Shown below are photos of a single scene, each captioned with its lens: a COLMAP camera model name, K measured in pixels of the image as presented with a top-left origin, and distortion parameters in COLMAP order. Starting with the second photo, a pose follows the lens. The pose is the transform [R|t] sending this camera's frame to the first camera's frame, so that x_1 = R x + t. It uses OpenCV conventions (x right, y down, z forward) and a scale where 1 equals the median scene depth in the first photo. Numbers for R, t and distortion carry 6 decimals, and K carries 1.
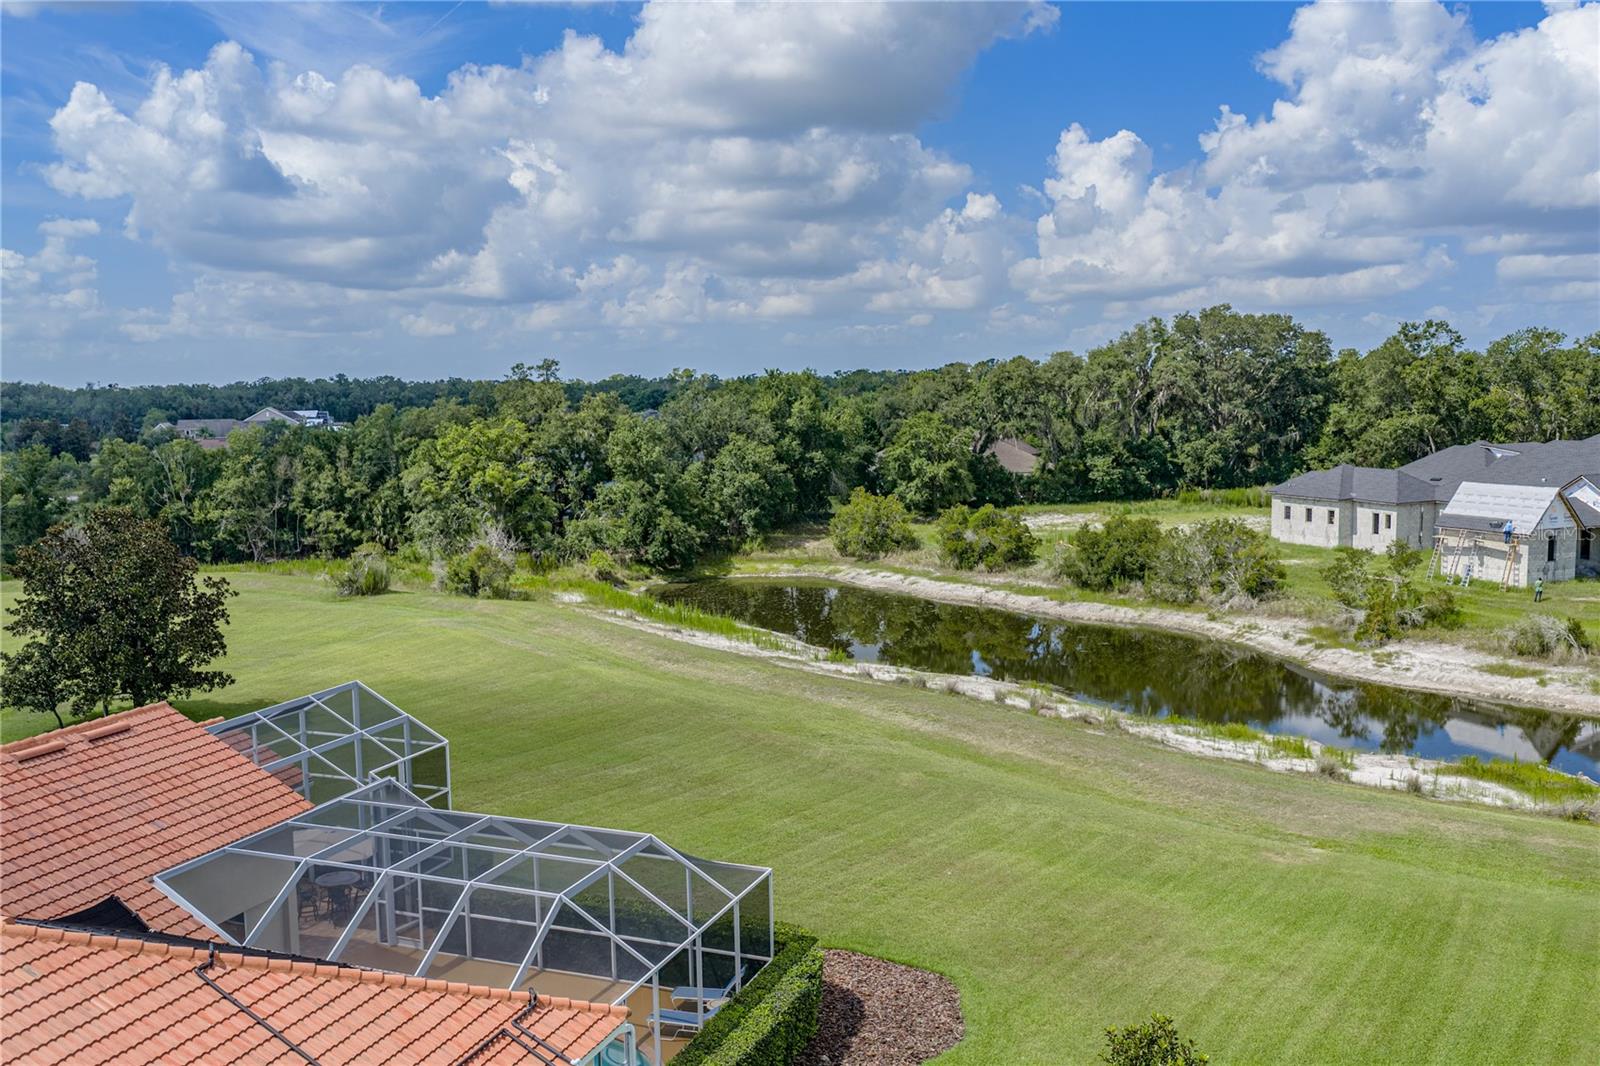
lens RADIAL K [[1369.2, 0, 800.0], [0, 1369.2, 533.0], [0, 0, 1]] dist [0.028887, 0.001590]
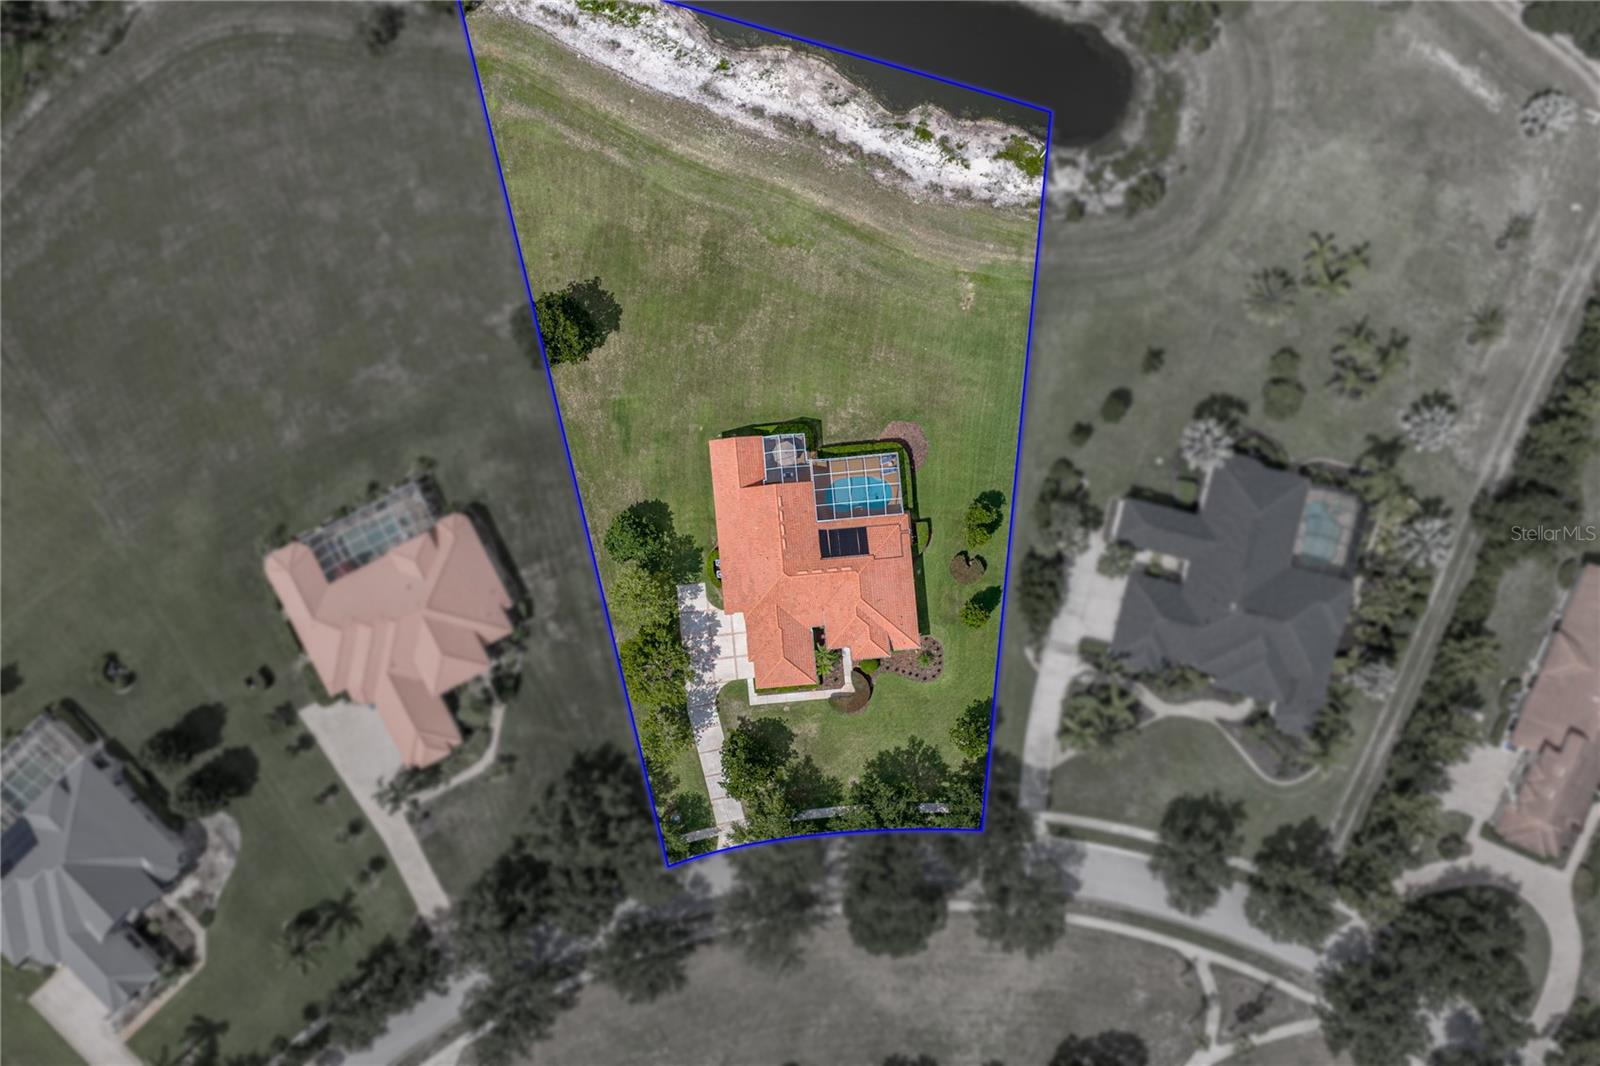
lens RADIAL K [[1333.0, 0, 796.6], [0, 1333.0, 532.3], [0, 0, 1]] dist [0.026911, -0.003163]
pose [[0.892729, -0.450503, 0.009075, -0.148185], [0.043218, 0.105654, 0.993463, -1.301380], [-0.448517, -0.886501, 0.113790, 0.084183]]
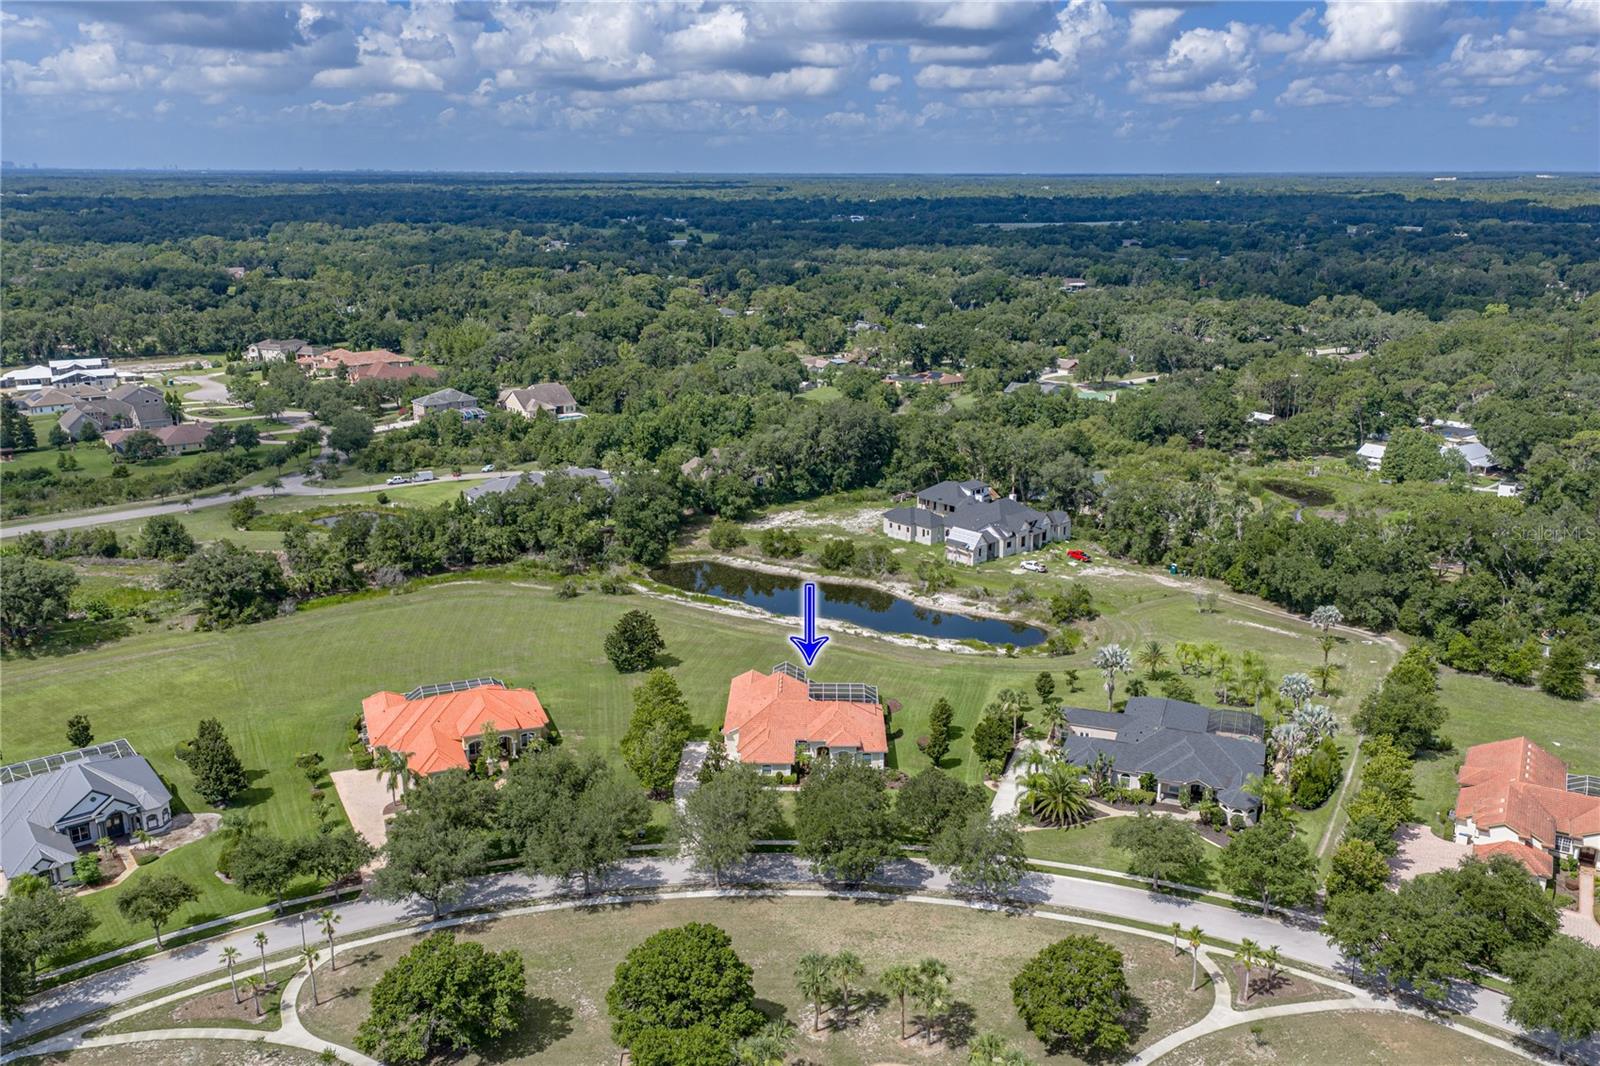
lens RADIAL K [[1327.2, 0, 796.7], [0, 1327.2, 532.5], [0, 0, 1]] dist [0.030320, -0.016124]
pose [[0.936266, -0.075482, 0.343088, -0.694450], [0.020916, 0.986888, 0.160045, -0.420471], [-0.350670, -0.142669, 0.925568, -1.298133]]
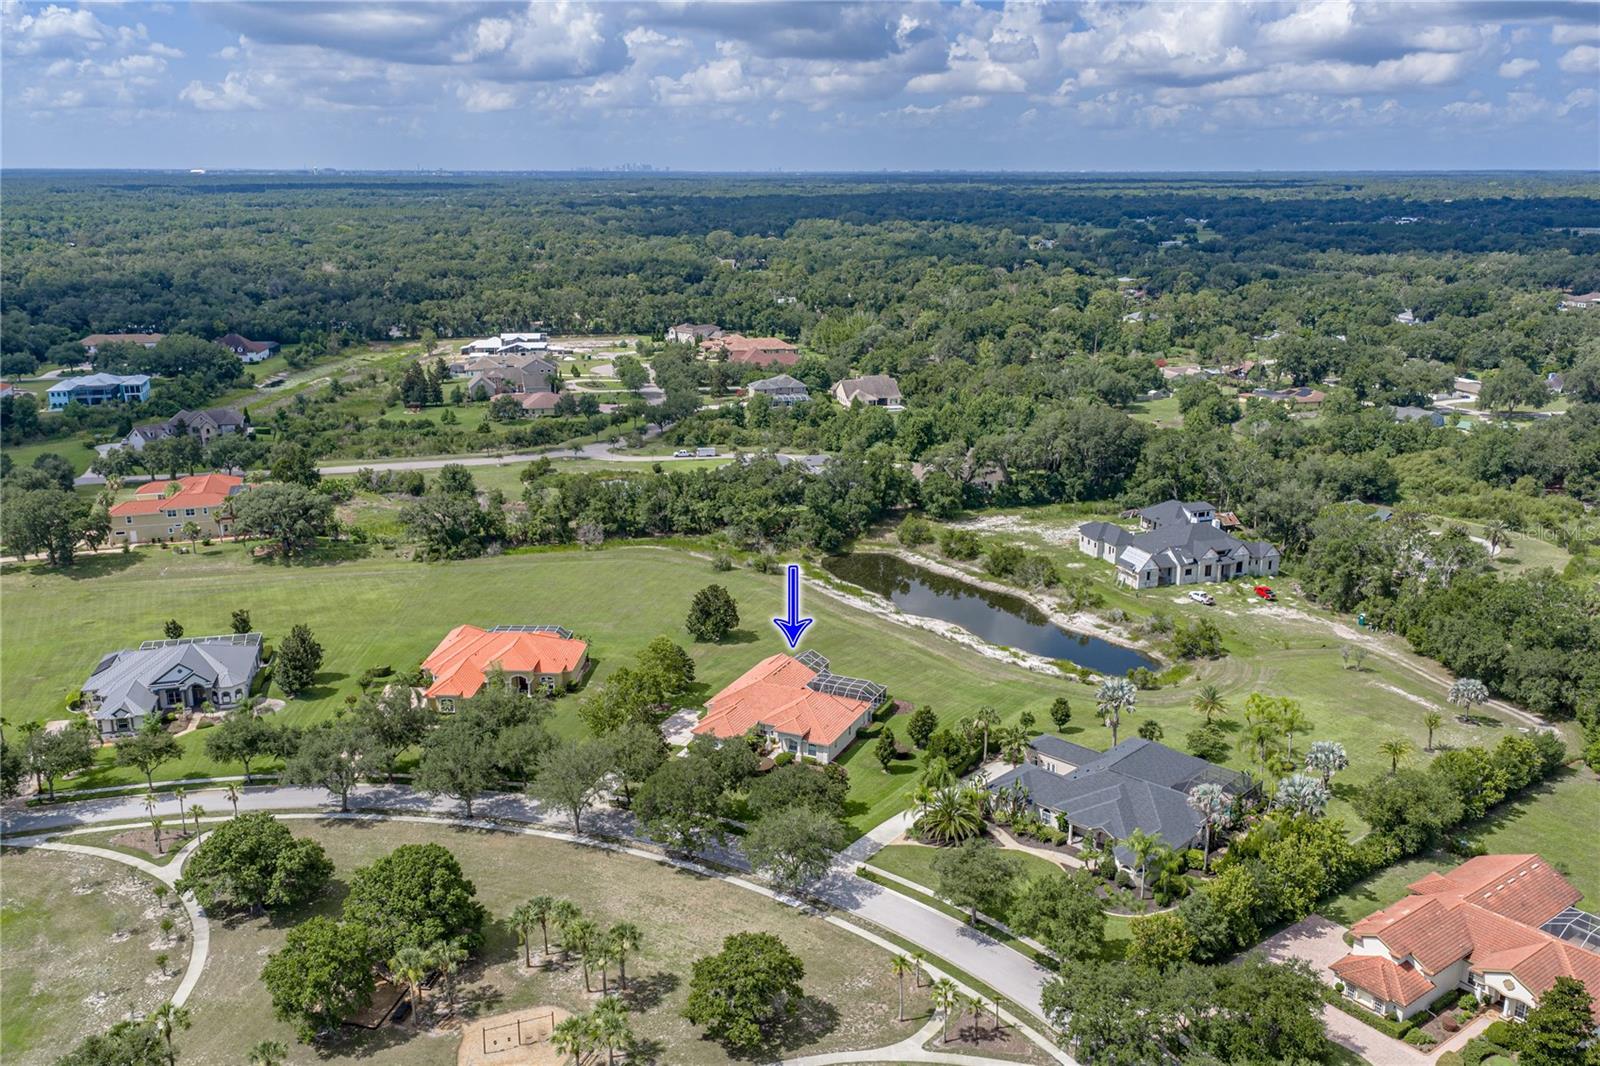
lens RADIAL K [[1333.0, 0, 796.6], [0, 1333.0, 532.3], [0, 0, 1]] dist [0.026911, -0.003163]
pose [[0.998437, 0.029773, -0.047298, -0.046643], [-0.021885, 0.986985, 0.159315, -0.412875], [0.051426, -0.158031, 0.986094, -1.442747]]
